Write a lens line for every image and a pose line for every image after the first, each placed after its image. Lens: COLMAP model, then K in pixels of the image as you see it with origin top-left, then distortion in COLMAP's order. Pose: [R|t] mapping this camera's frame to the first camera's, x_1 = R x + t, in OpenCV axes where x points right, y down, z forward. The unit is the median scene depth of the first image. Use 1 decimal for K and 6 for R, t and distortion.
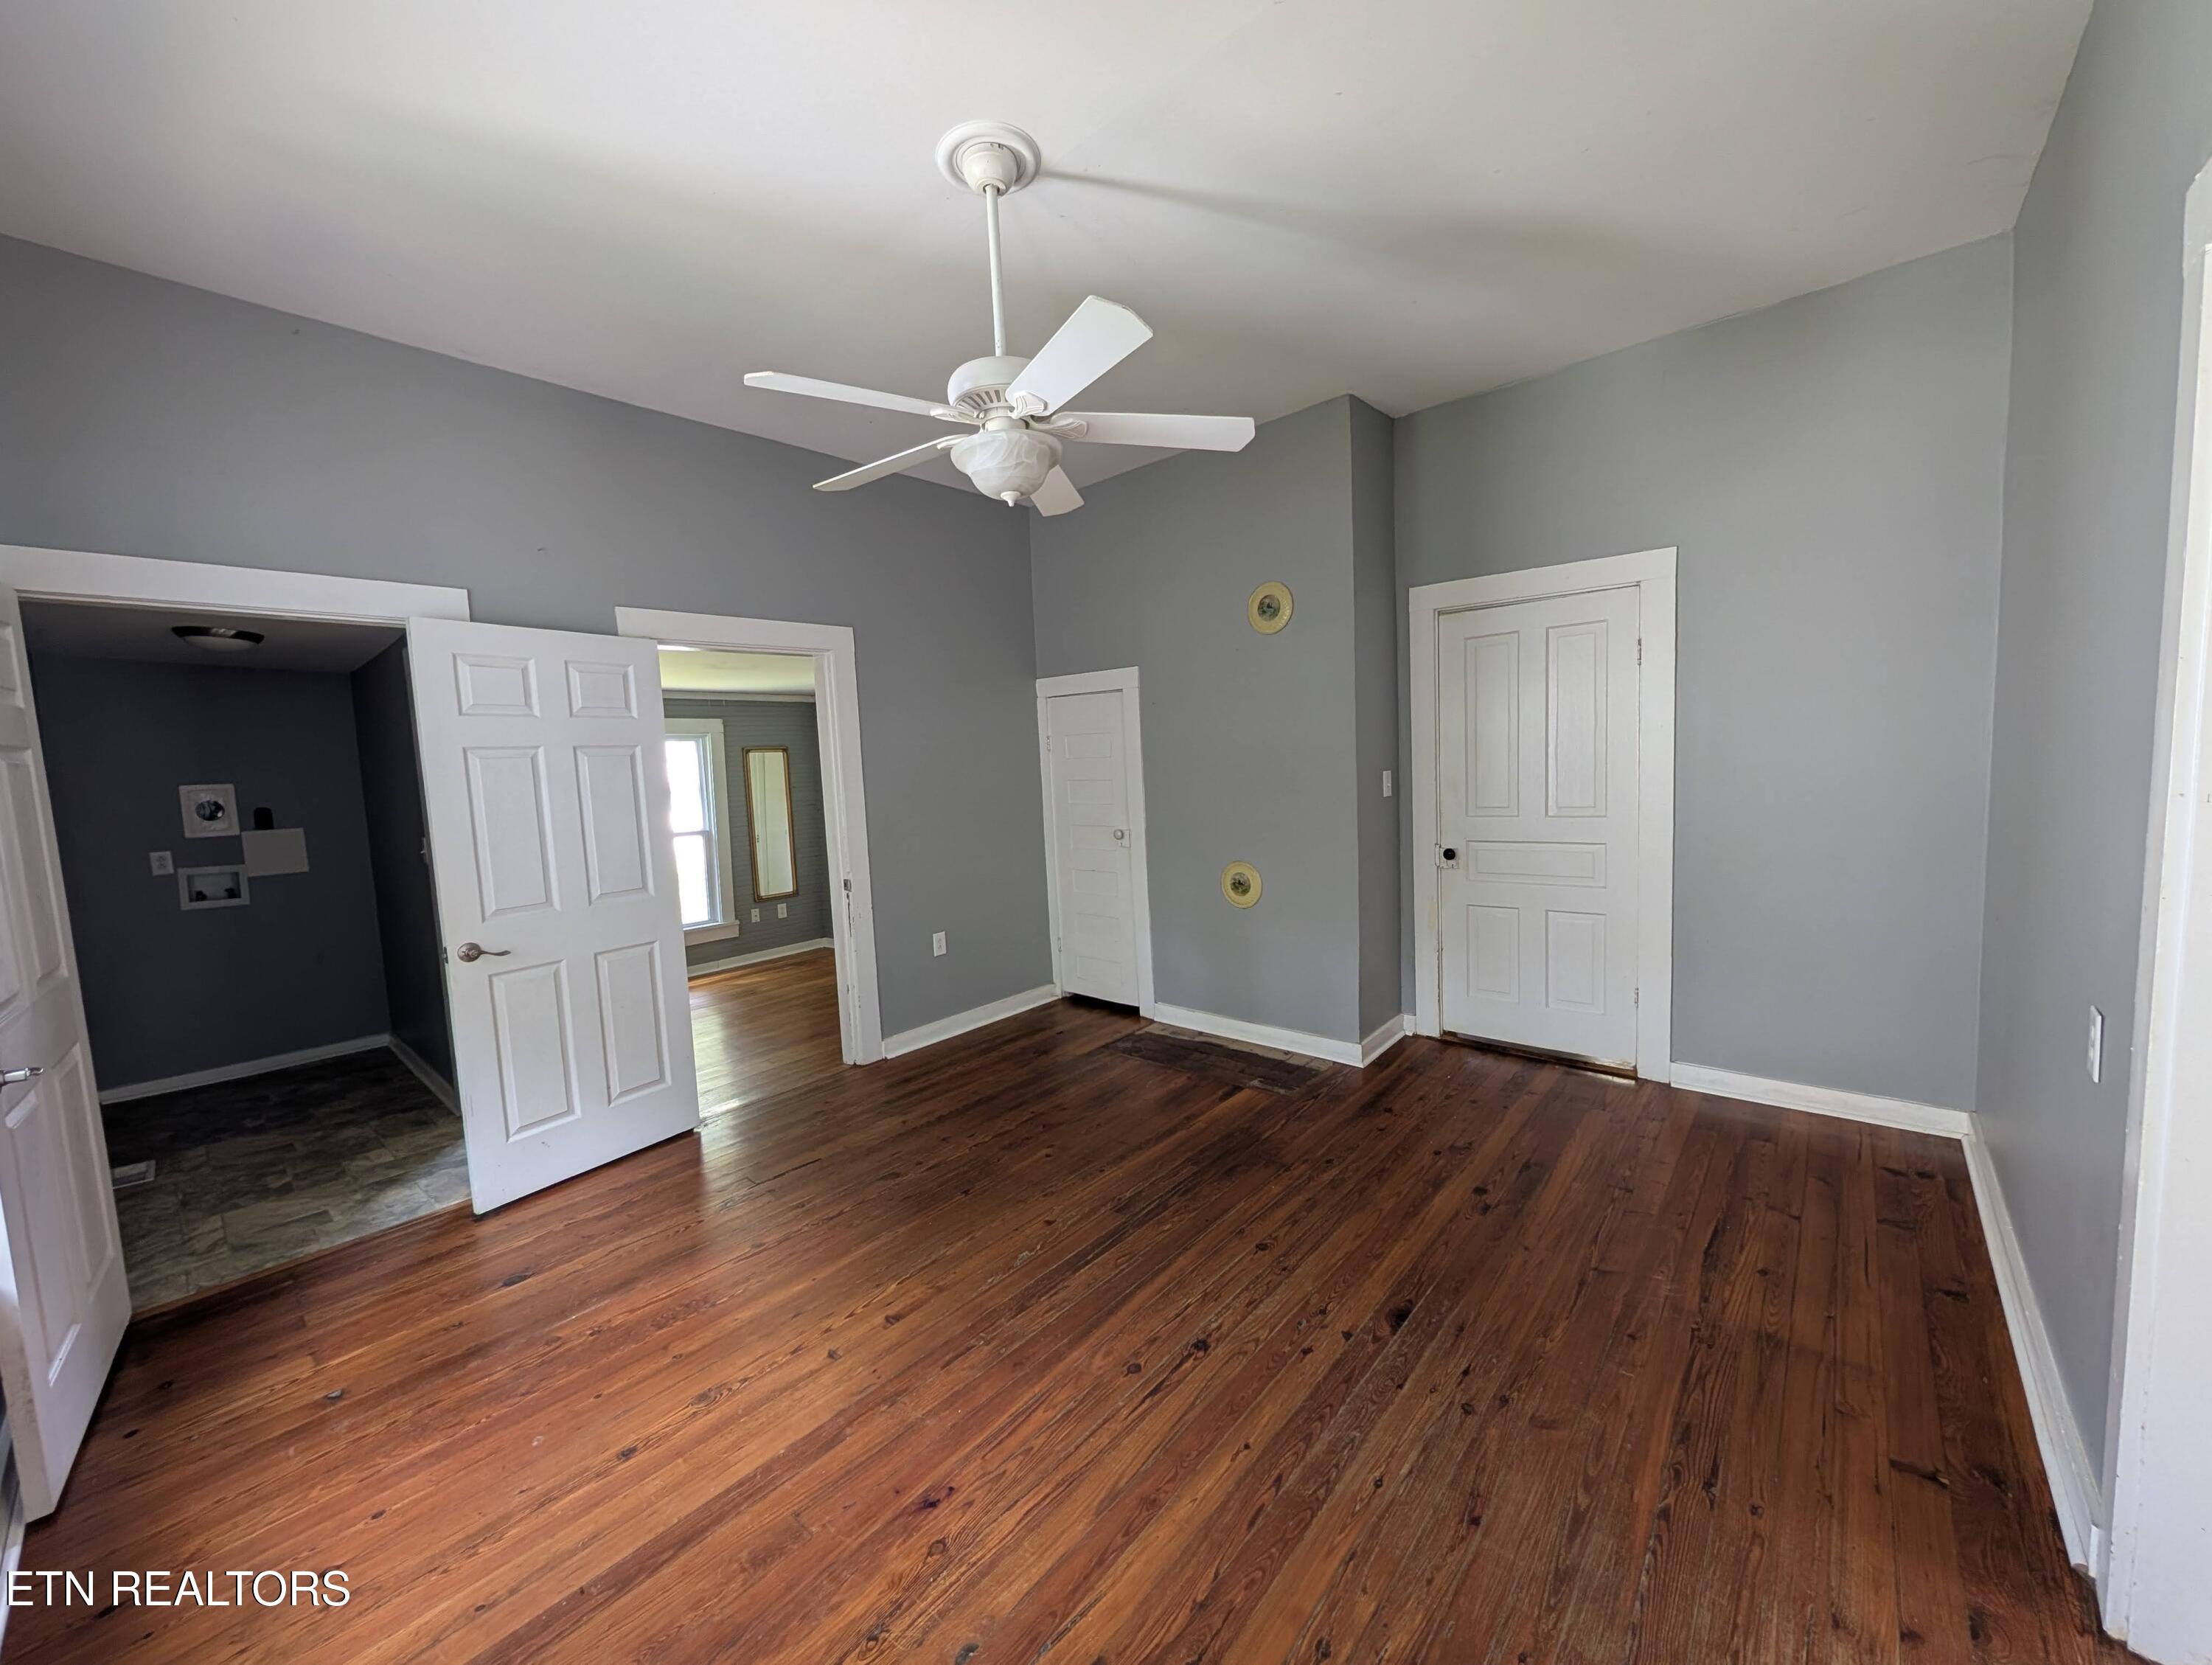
lens RADIAL K [[855.3, 0, 1096.7], [0, 855.3, 831.6], [0, 0, 1]] dist [0.002365, 0.000052]
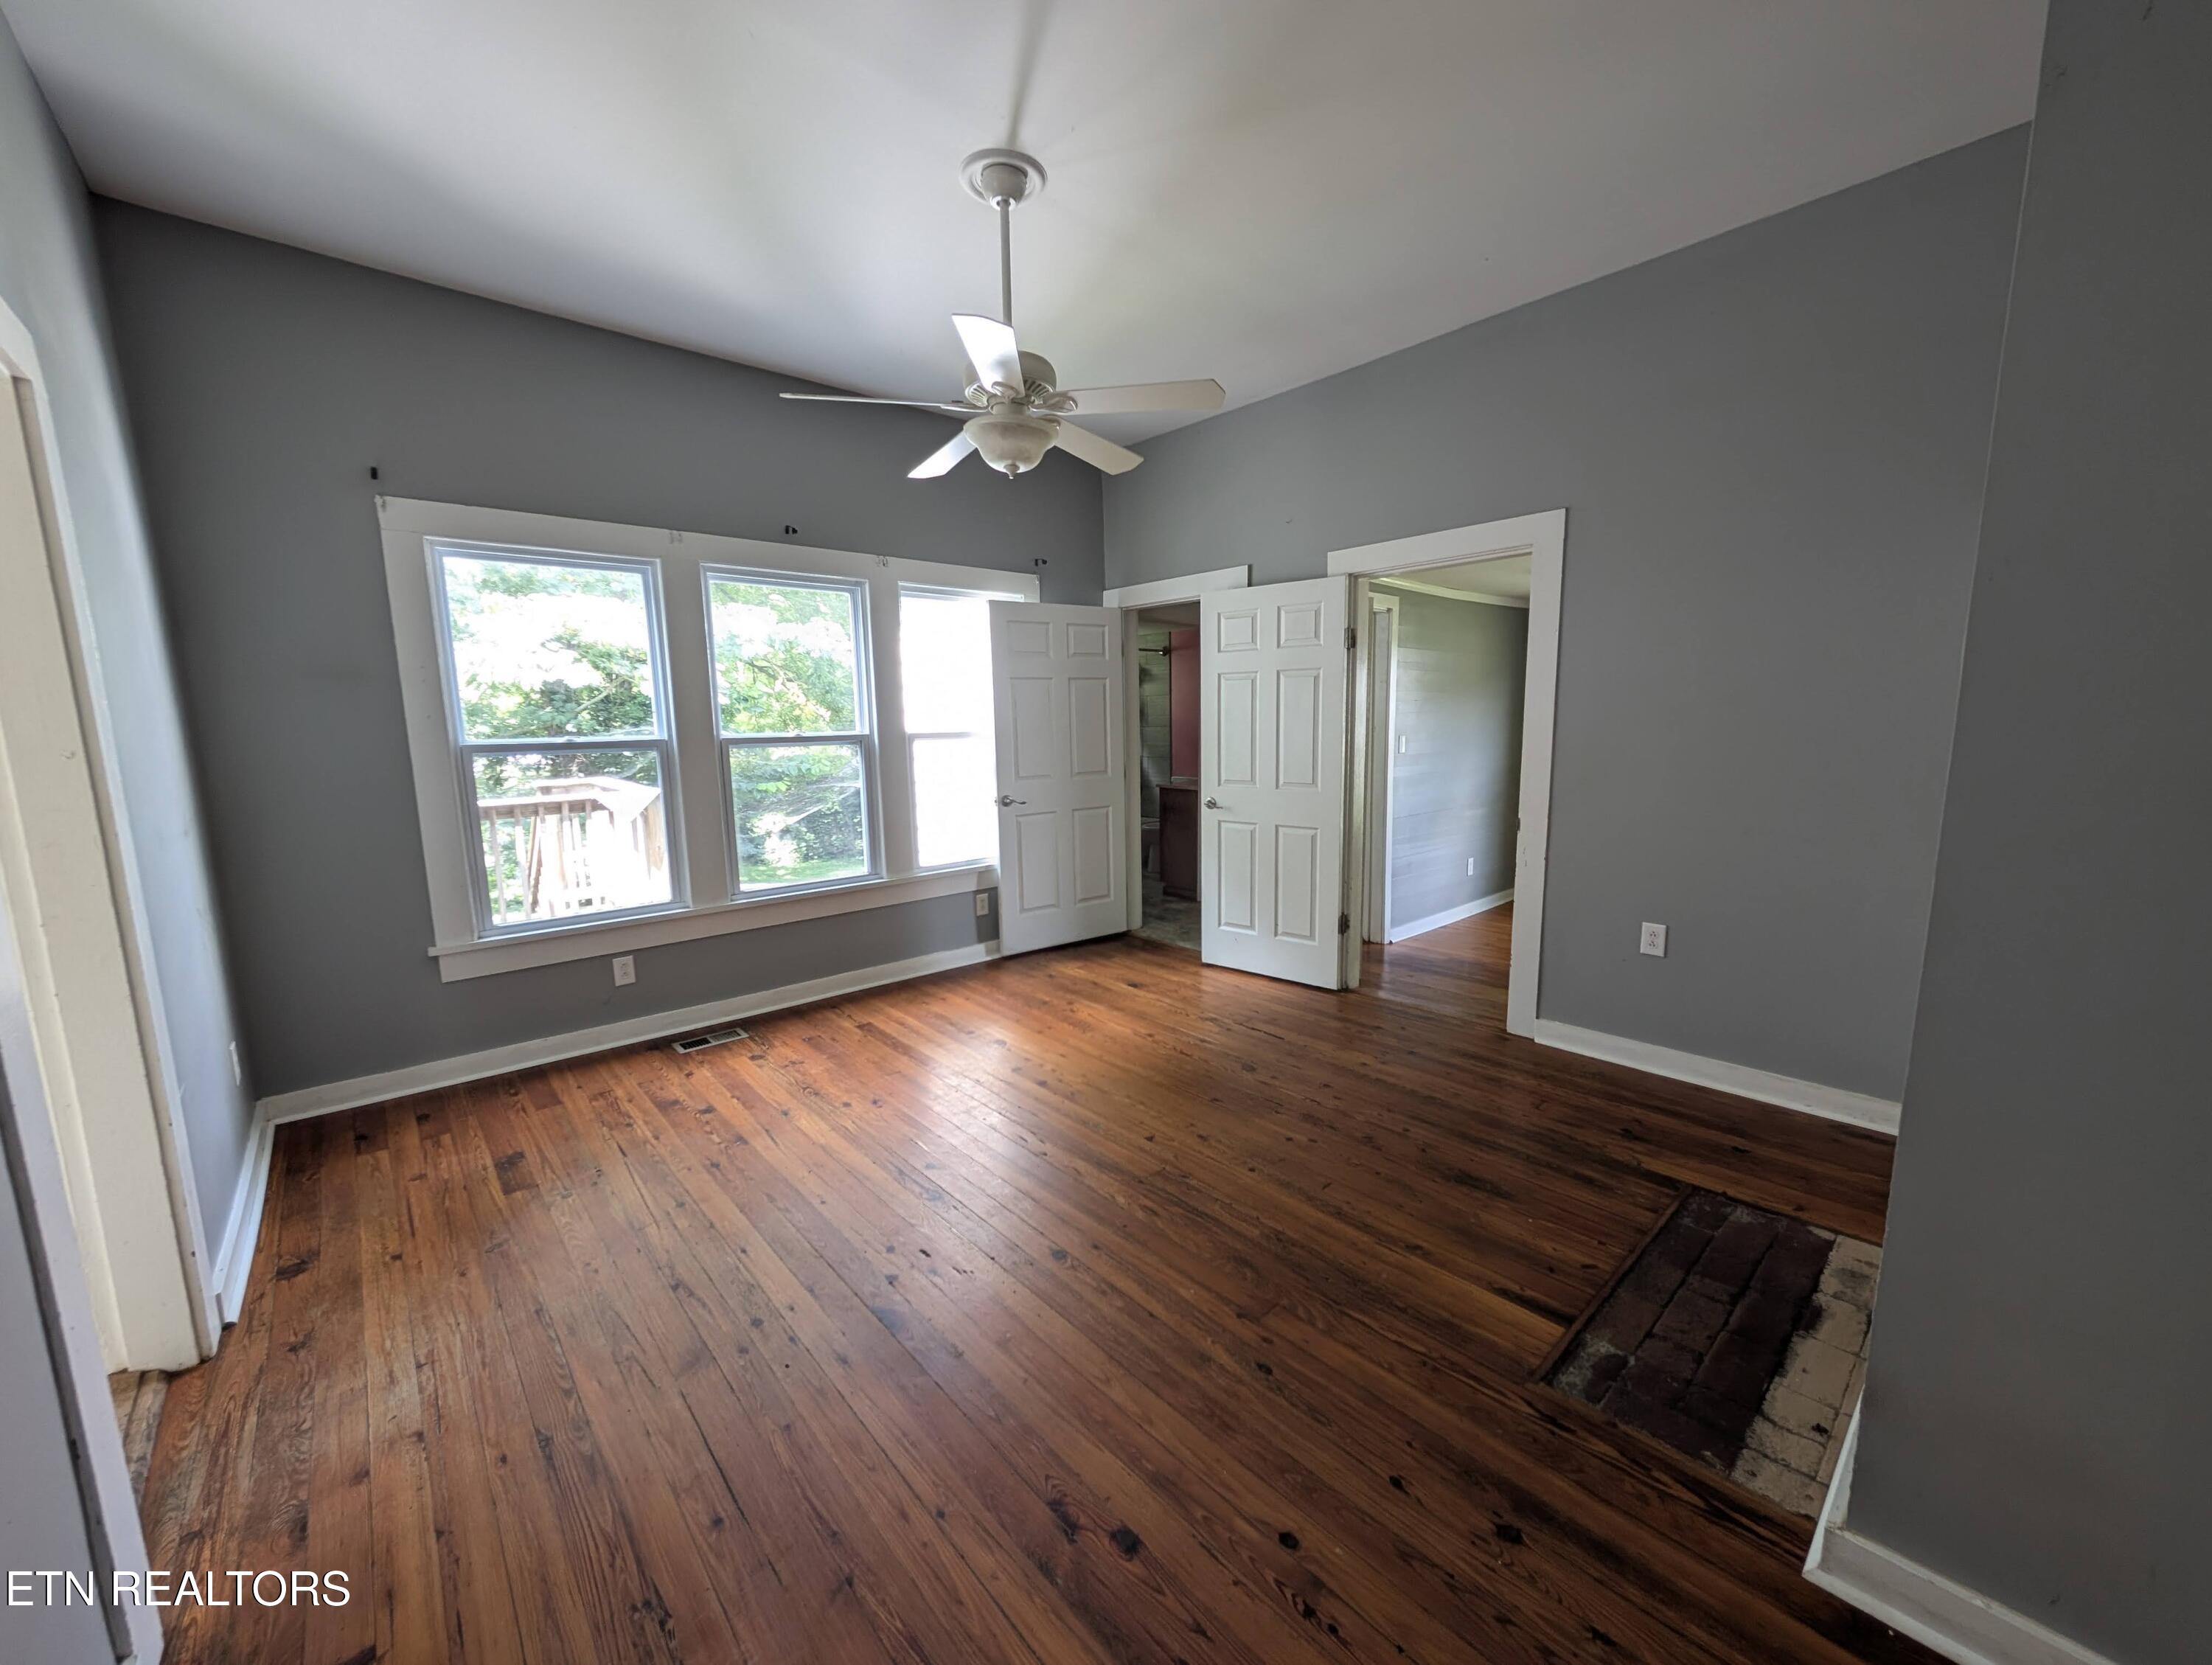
lens RADIAL K [[855.3, 0, 1108.5], [0, 855.3, 834.6], [0, 0, 1]] dist [0.002365, 0.000052]
pose [[-0.124799, 0.185928, -0.974606, 0.732253], [-0.057947, 0.979243, 0.194232, -0.086370], [0.990488, 0.080715, -0.111434, 0.843720]]
